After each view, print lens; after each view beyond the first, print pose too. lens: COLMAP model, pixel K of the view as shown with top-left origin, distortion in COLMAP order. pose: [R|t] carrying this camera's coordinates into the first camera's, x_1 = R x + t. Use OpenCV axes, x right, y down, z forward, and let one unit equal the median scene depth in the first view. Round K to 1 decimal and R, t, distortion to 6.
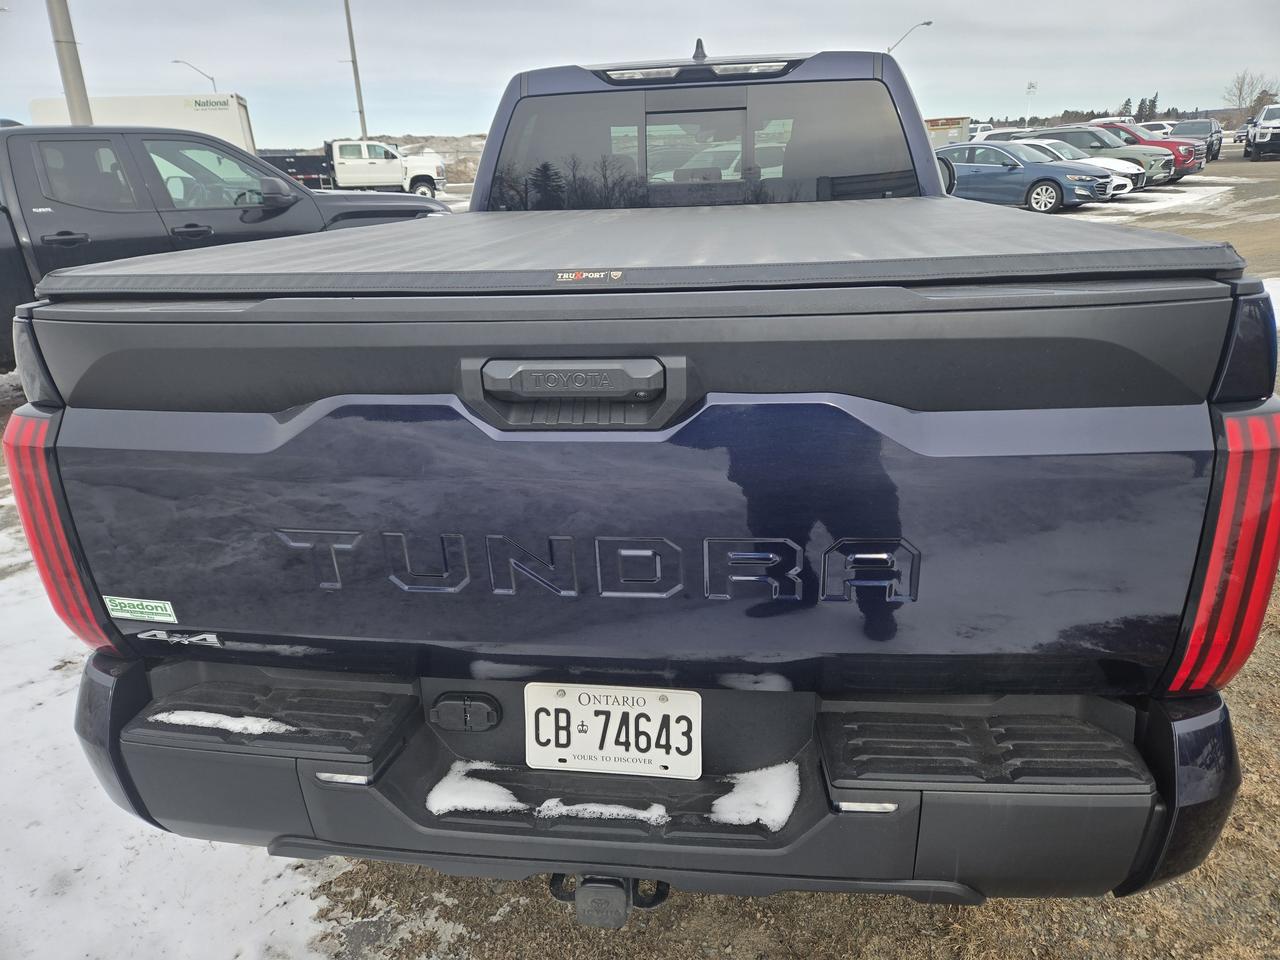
lens RADIAL K [[872.9, 0, 644.2], [0, 872.9, 473.5], [0, 0, 1]] dist [0.028141, -0.012906]
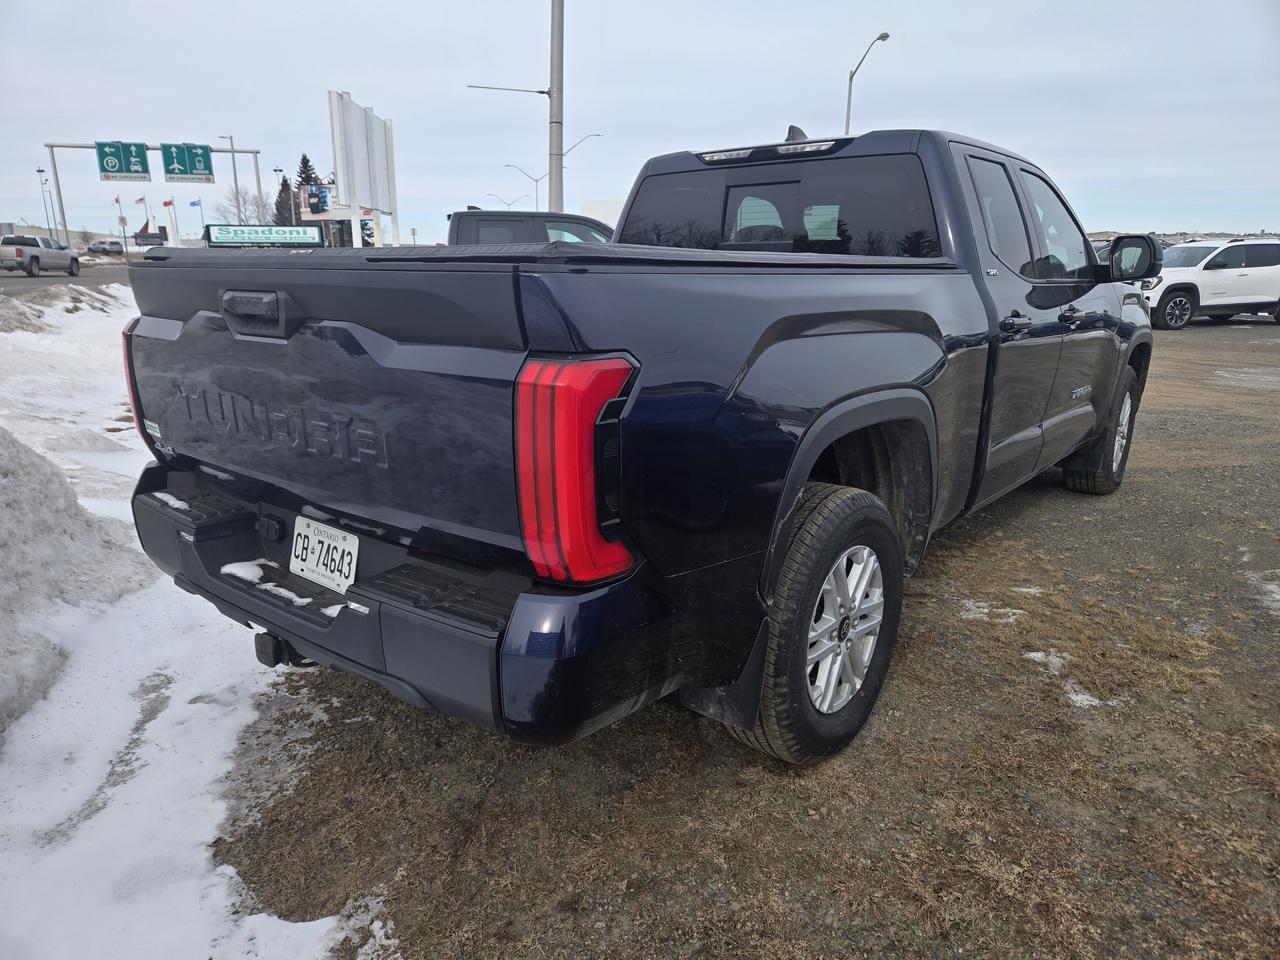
lens RADIAL K [[872.9, 0, 643.1], [0, 872.9, 472.8], [0, 0, 1]] dist [0.028141, -0.012906]
pose [[0.845309, 0.160462, -0.509612, 1.182620], [-0.213632, 0.975777, -0.047114, 0.106824], [0.489708, 0.148695, 0.859113, -0.056759]]
